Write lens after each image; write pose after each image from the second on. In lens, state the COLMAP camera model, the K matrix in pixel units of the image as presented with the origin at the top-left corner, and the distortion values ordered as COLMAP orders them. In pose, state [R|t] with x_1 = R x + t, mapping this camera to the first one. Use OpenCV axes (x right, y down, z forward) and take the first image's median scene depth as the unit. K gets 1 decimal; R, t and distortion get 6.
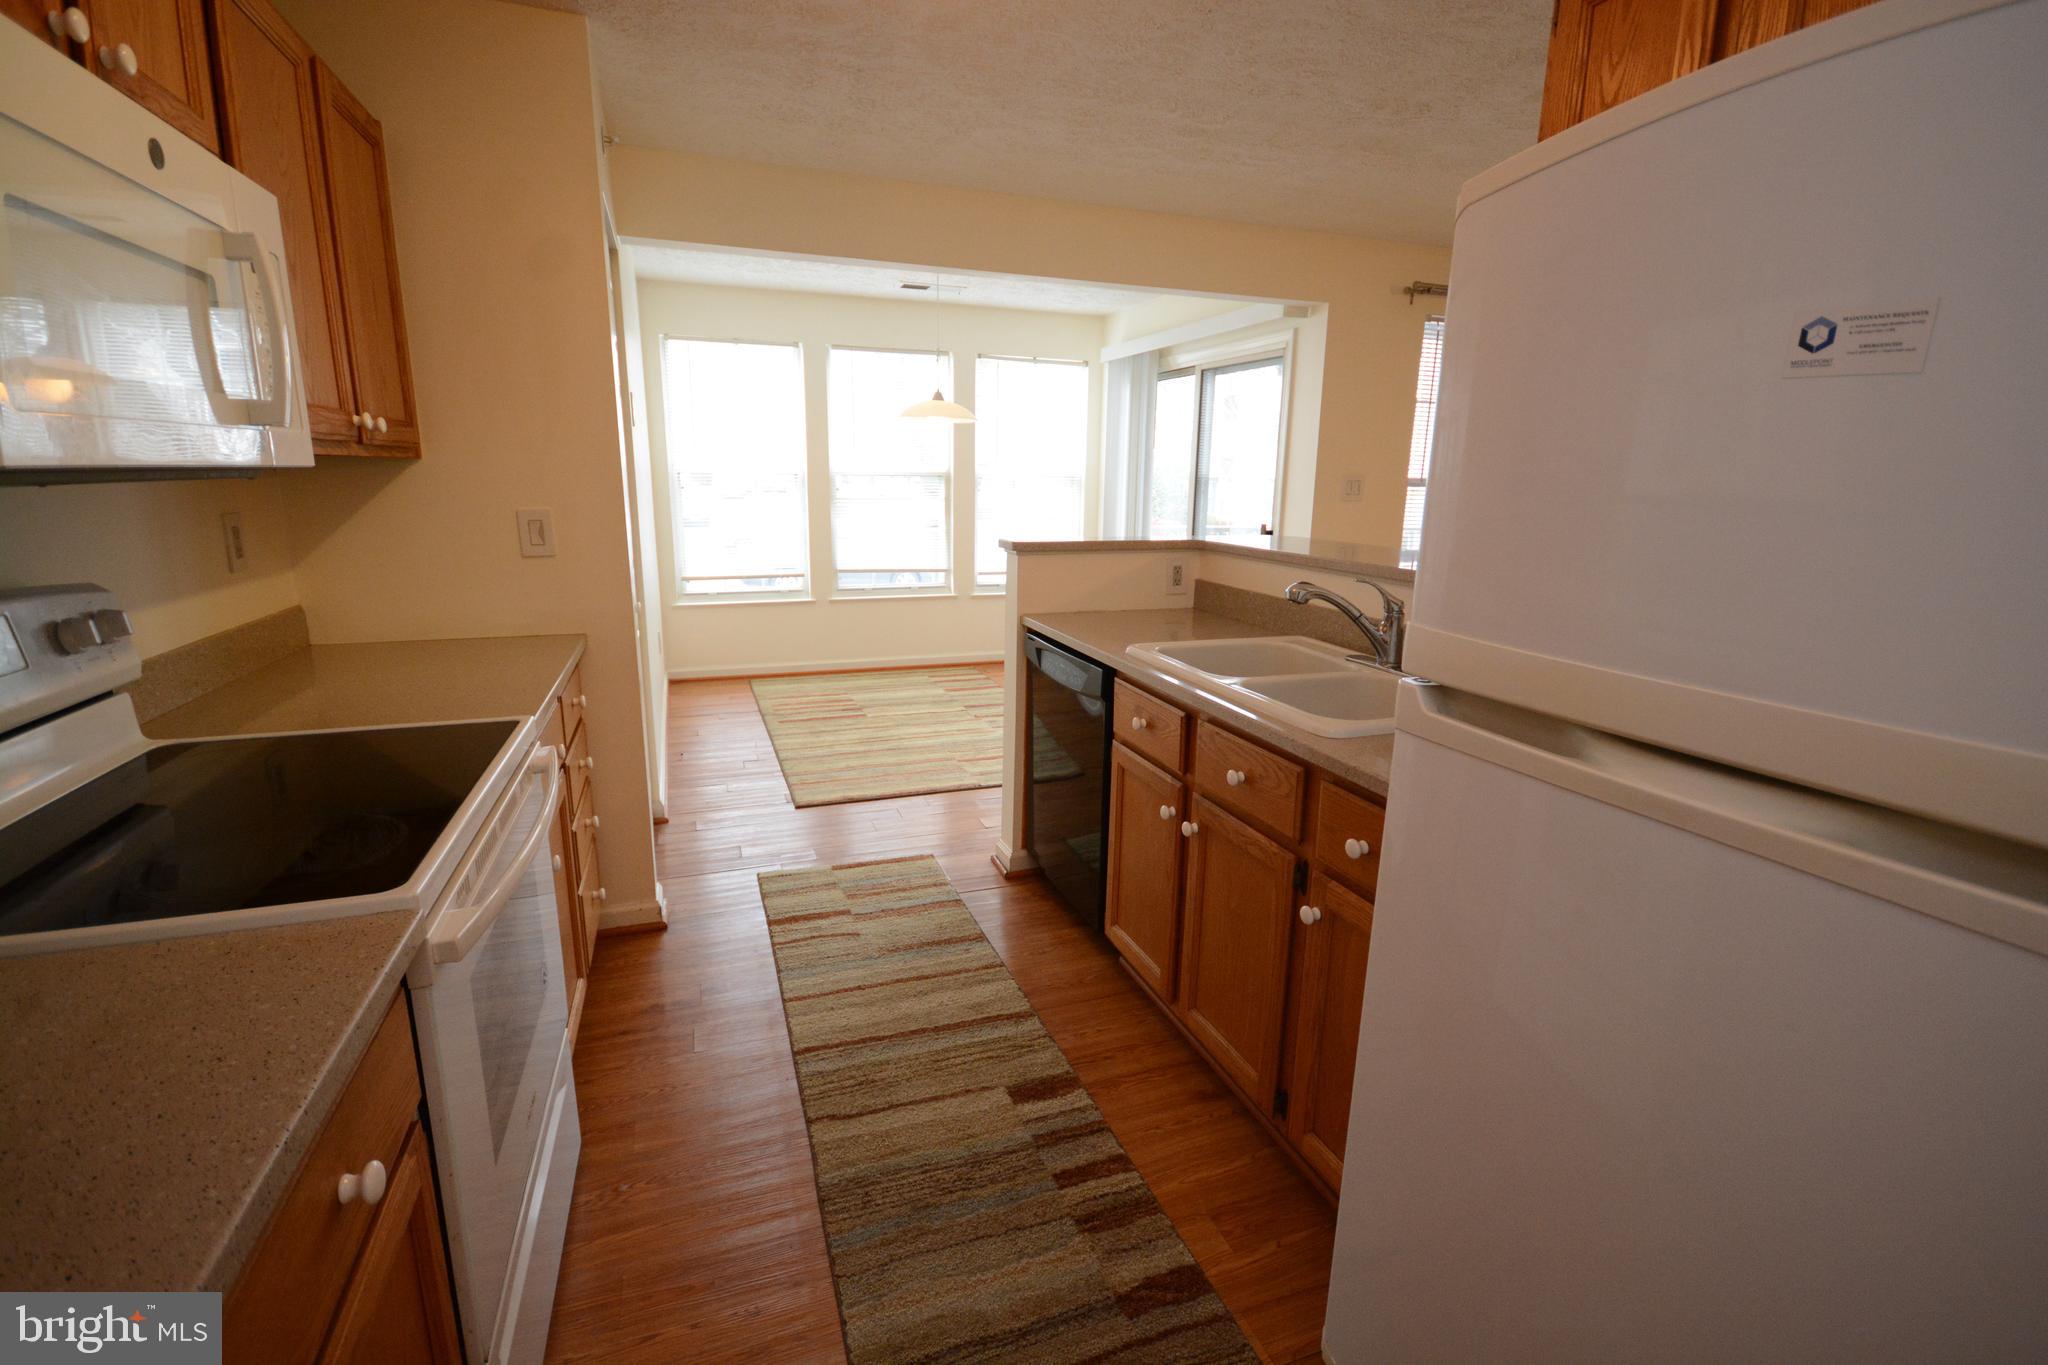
lens RADIAL K [[897.5, 0, 1024.4], [0, 897.5, 683.0], [0, 0, 1]] dist [-0.000702, -0.002455]
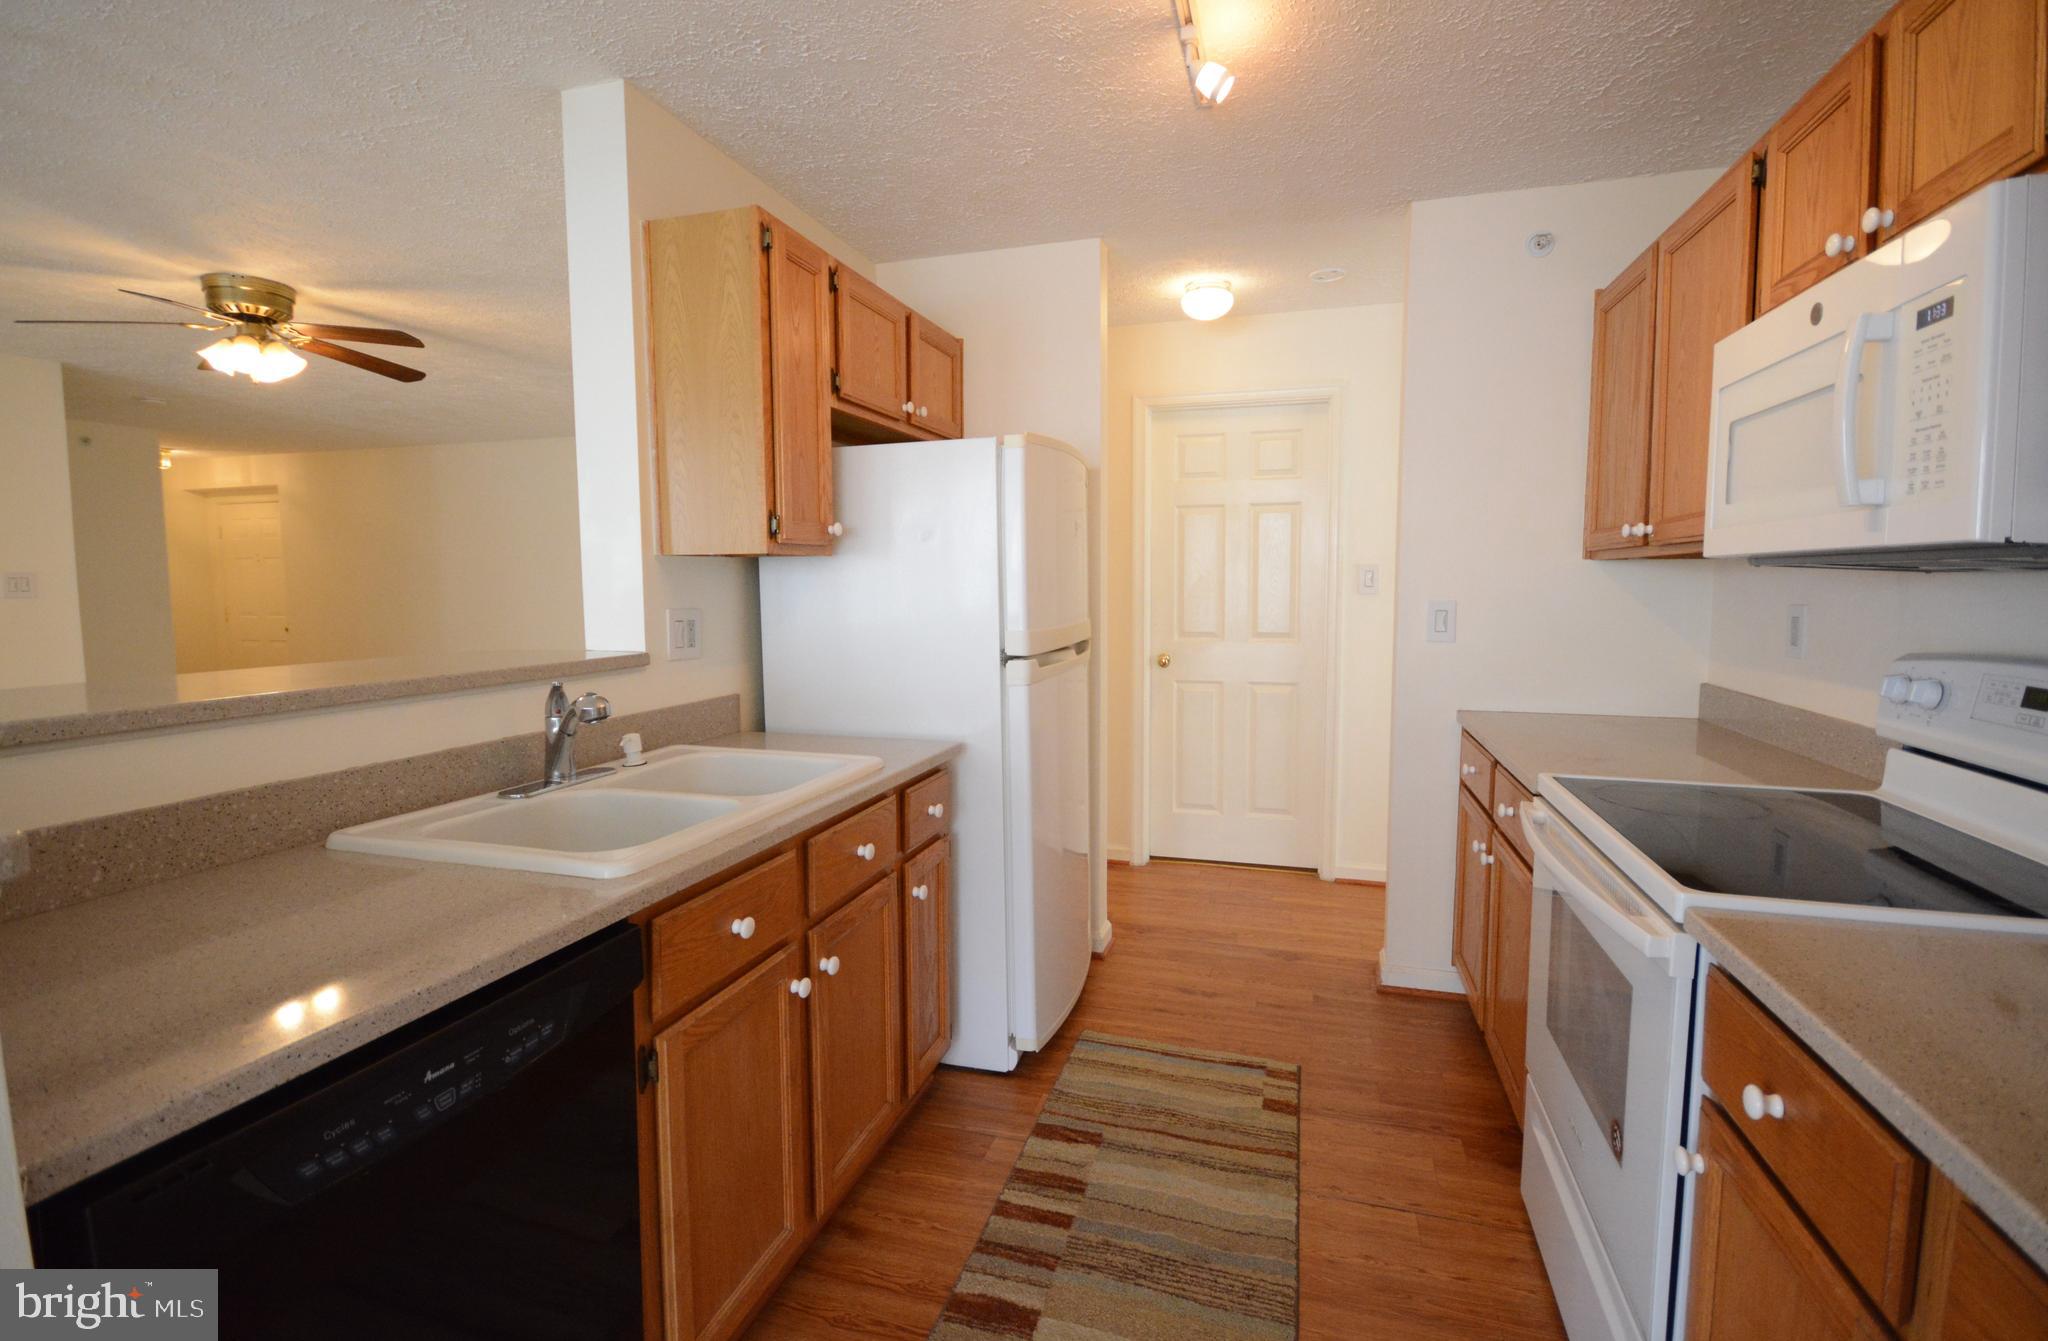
lens RADIAL K [[917.6, 0, 1021.6], [0, 917.6, 657.0], [0, 0, 1]] dist [0.000181, 0.000058]
pose [[-0.796072, -0.061394, 0.602080, -0.169480], [0.128559, 0.954982, 0.267360, -0.118588], [-0.591390, 0.290241, -0.752342, 0.536681]]
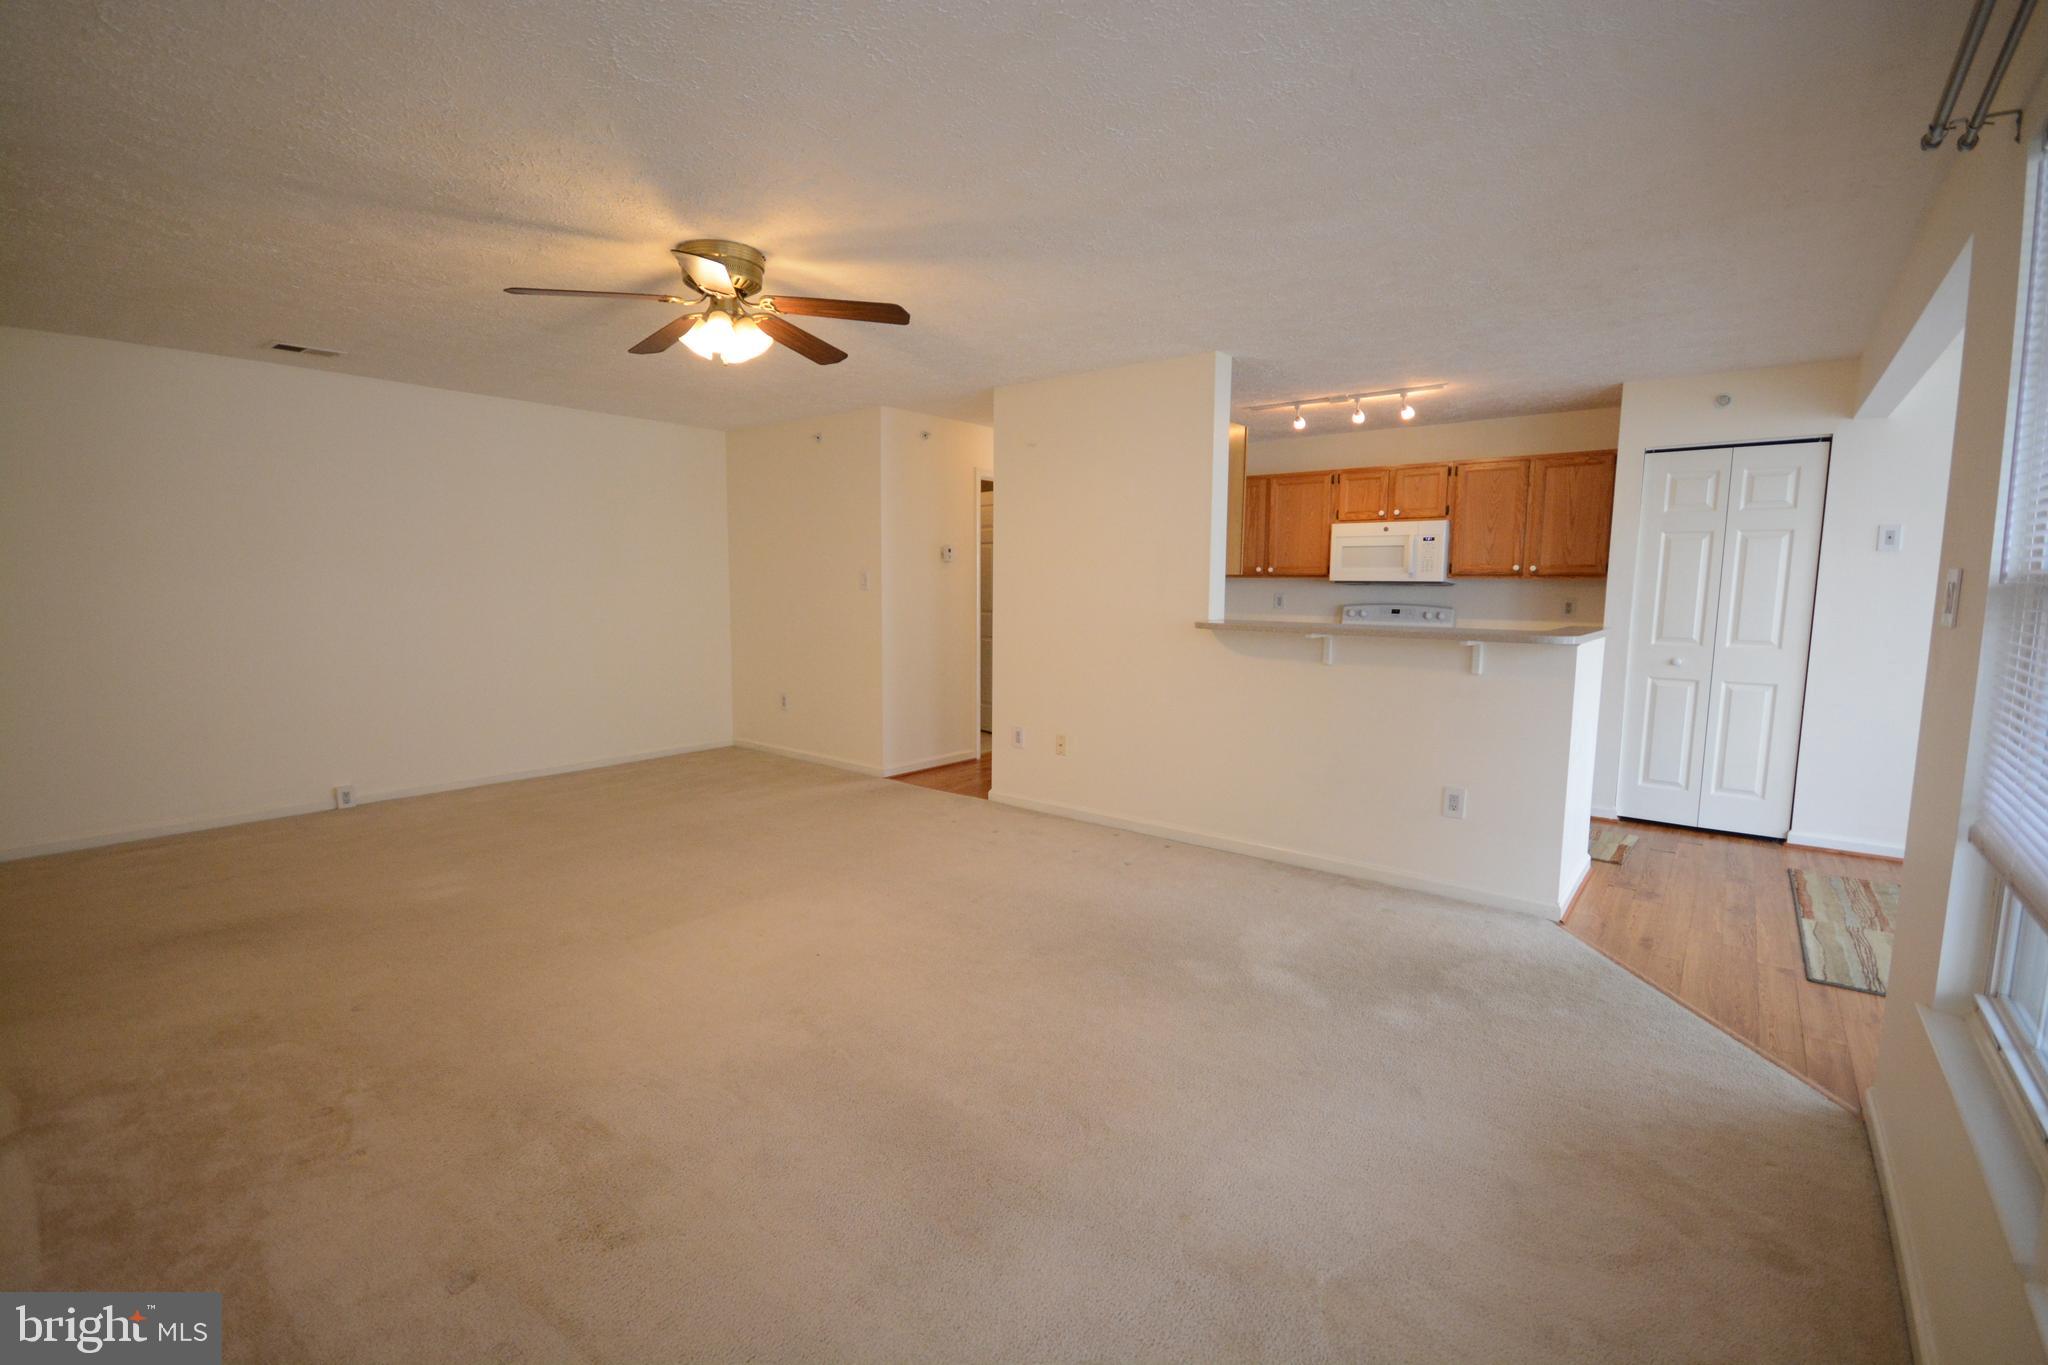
lens RADIAL K [[897.5, 0, 1018.7], [0, 897.5, 682.7], [0, 0, 1]] dist [-0.000702, -0.002455]
pose [[-0.855436, 0.036292, -0.516635, 0.810068], [-0.137557, 0.945792, 0.294203, -0.200061], [0.499307, 0.322739, -0.804072, 0.935360]]
